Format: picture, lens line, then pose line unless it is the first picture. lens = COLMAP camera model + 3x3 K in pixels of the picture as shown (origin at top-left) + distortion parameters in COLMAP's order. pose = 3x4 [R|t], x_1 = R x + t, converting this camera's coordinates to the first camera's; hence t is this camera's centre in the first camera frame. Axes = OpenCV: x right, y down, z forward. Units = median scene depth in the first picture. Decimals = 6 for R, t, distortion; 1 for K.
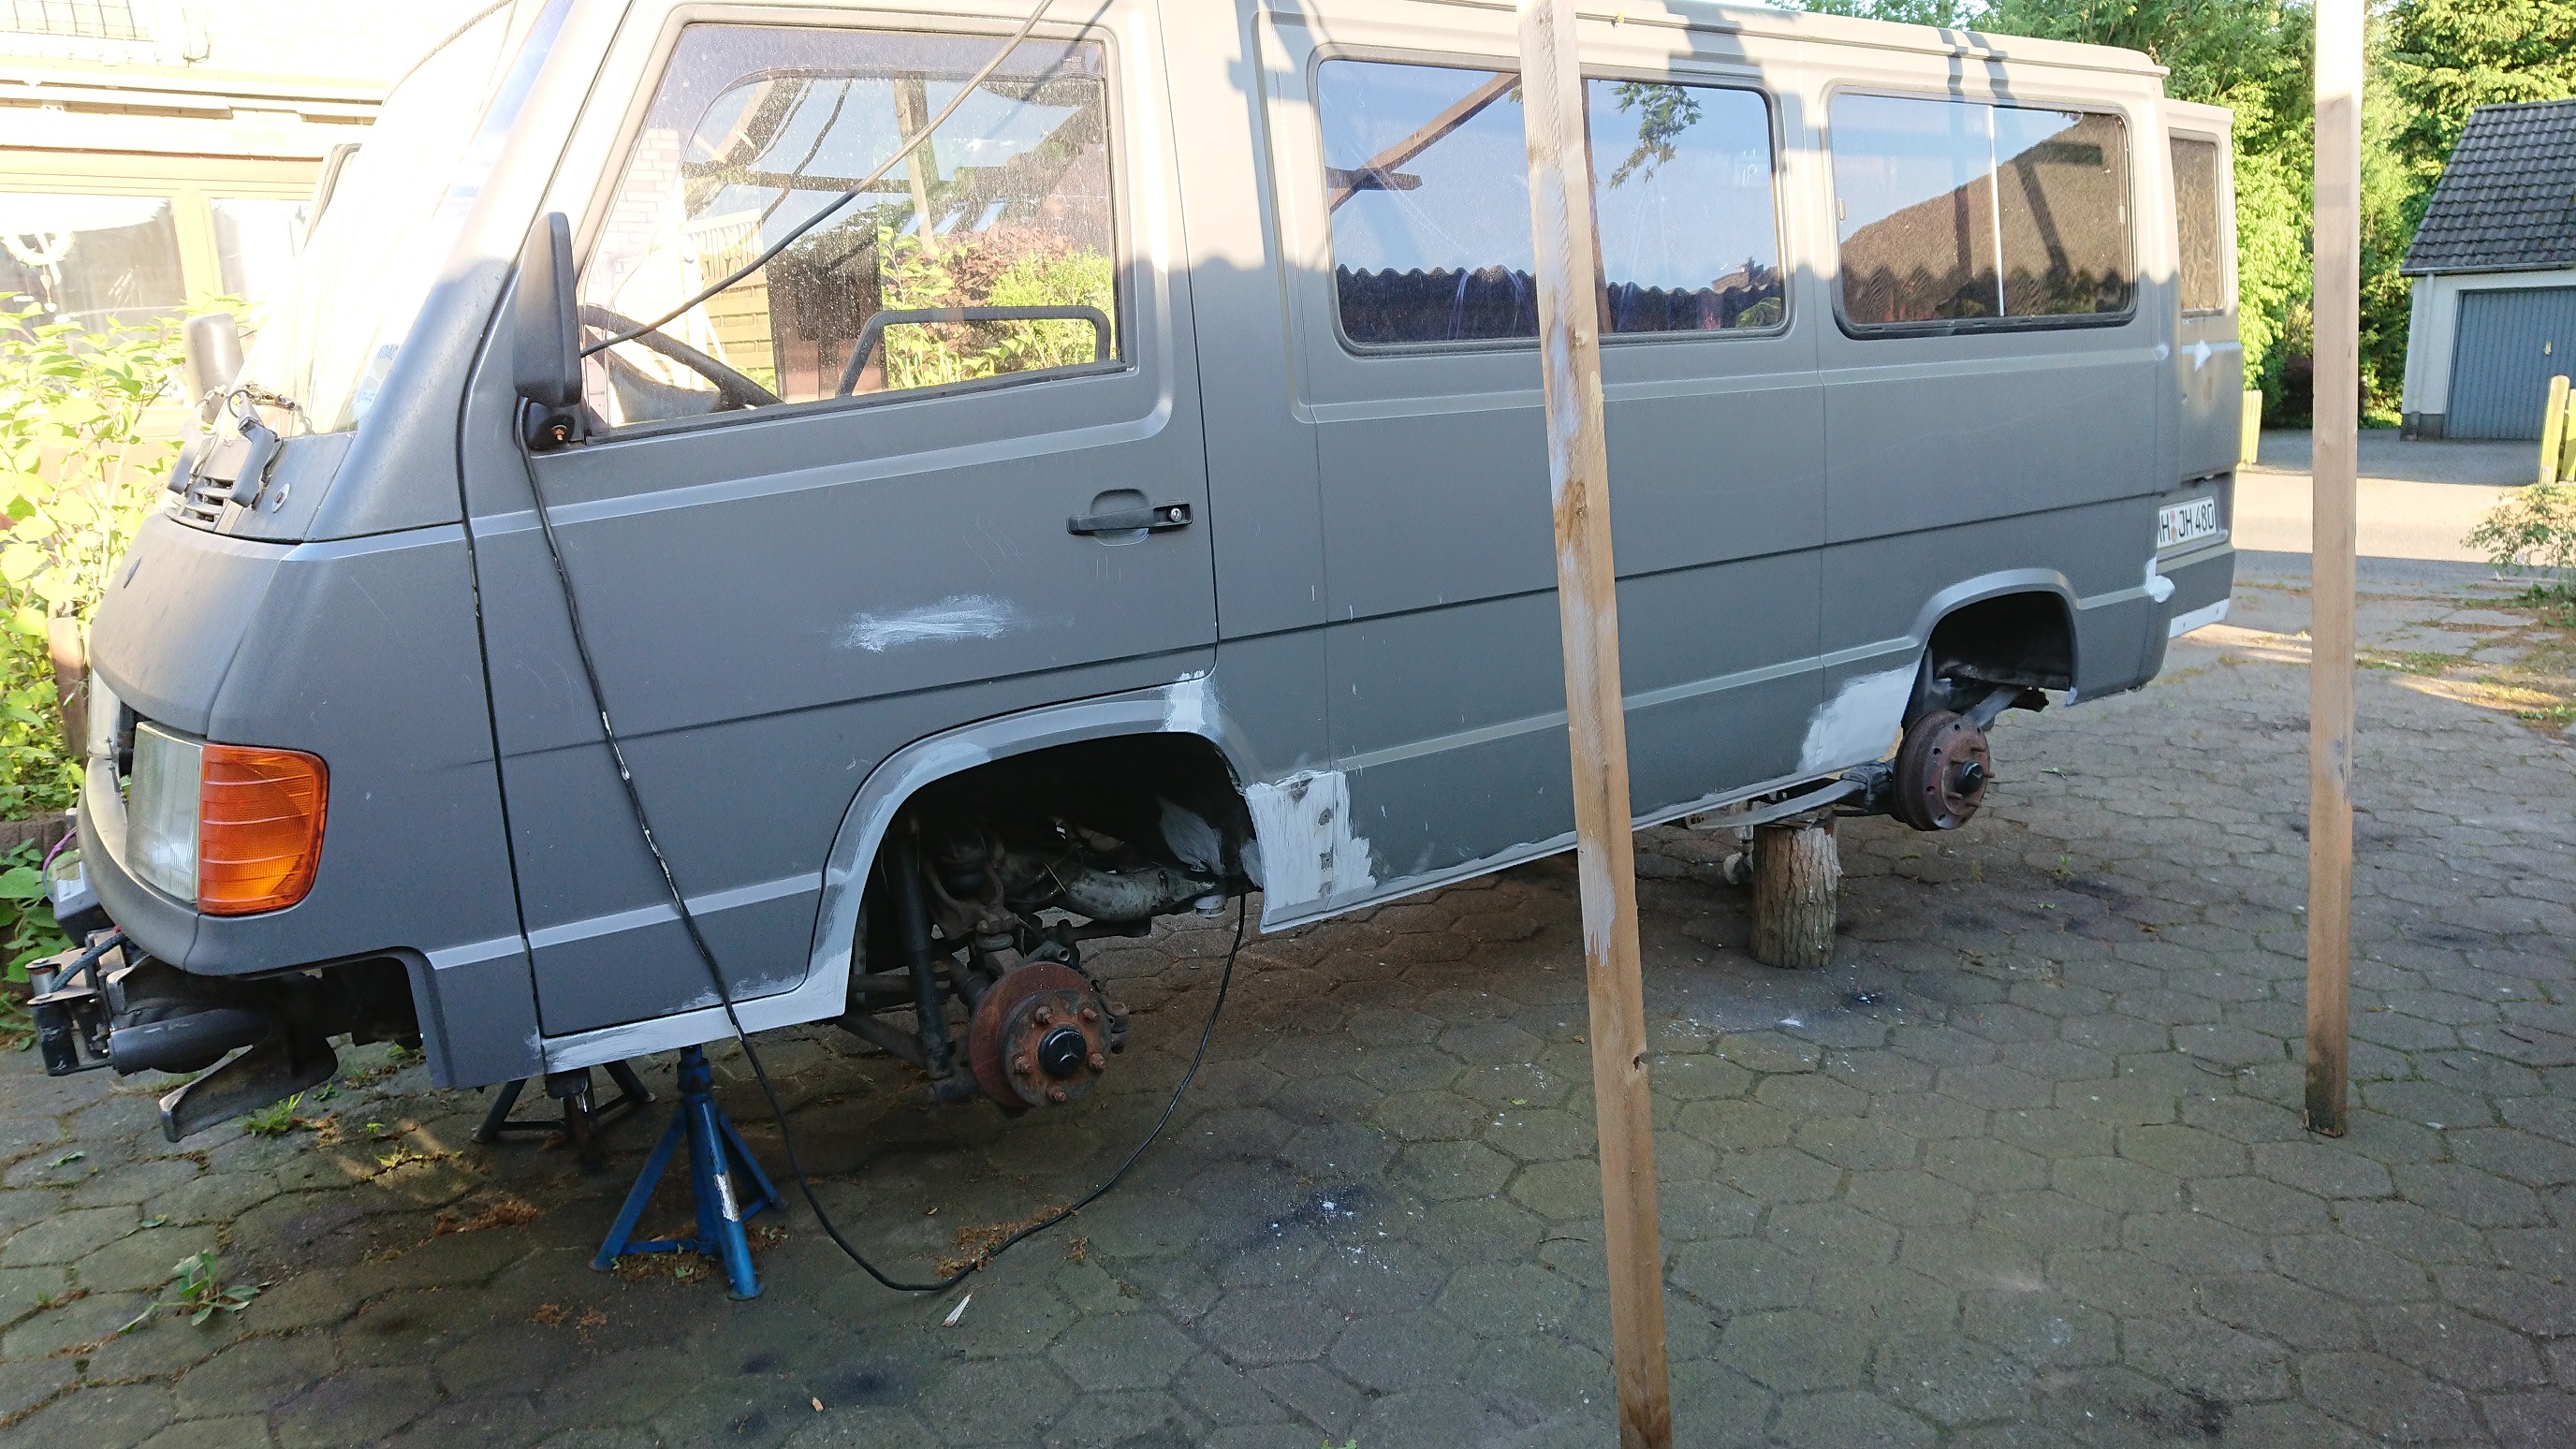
lens RADIAL K [[1783.4, 0, 1293.5], [0, 1783.4, 726.3], [0, 0, 1]] dist [-0.004484, 0.004383]
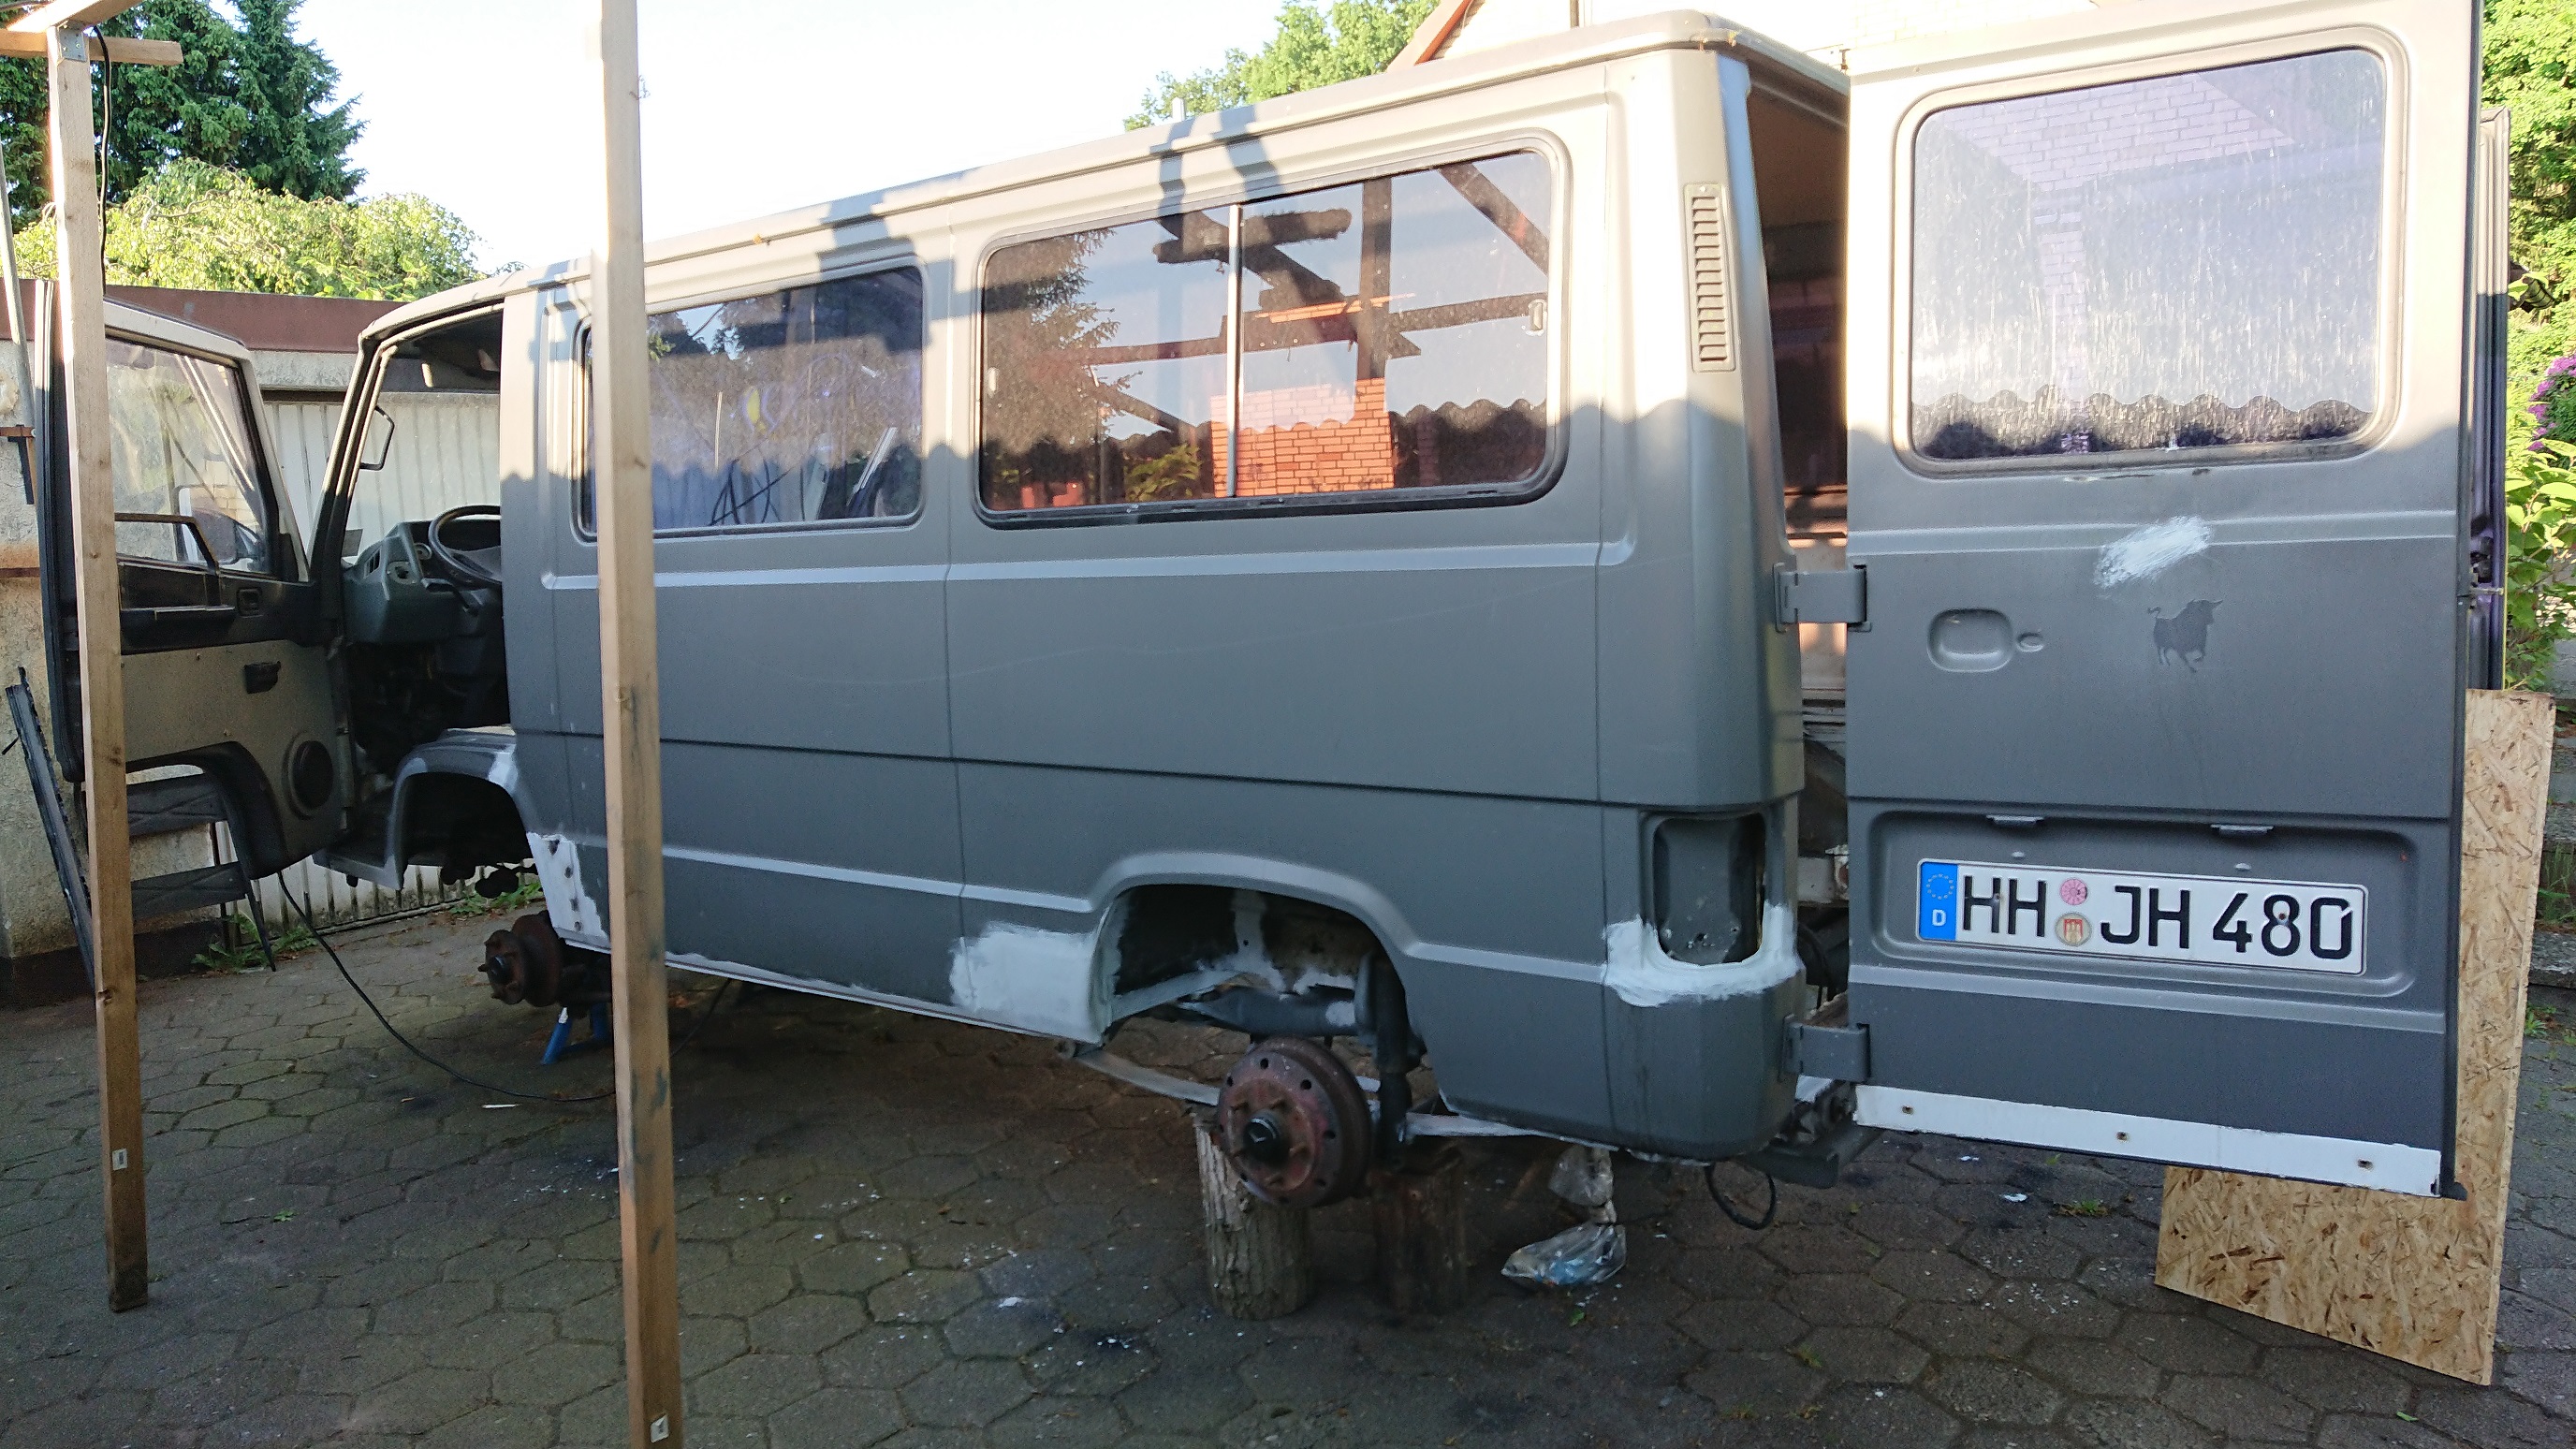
lens RADIAL K [[1783.4, 0, 1295.5], [0, 1783.4, 712.1], [0, 0, 1]] dist [-0.004484, 0.004383]
pose [[0.279186, 0.138212, -0.950238, 1.242805], [-0.163355, 0.981999, 0.094836, -0.248217], [0.946240, 0.128750, 0.296737, 0.942955]]
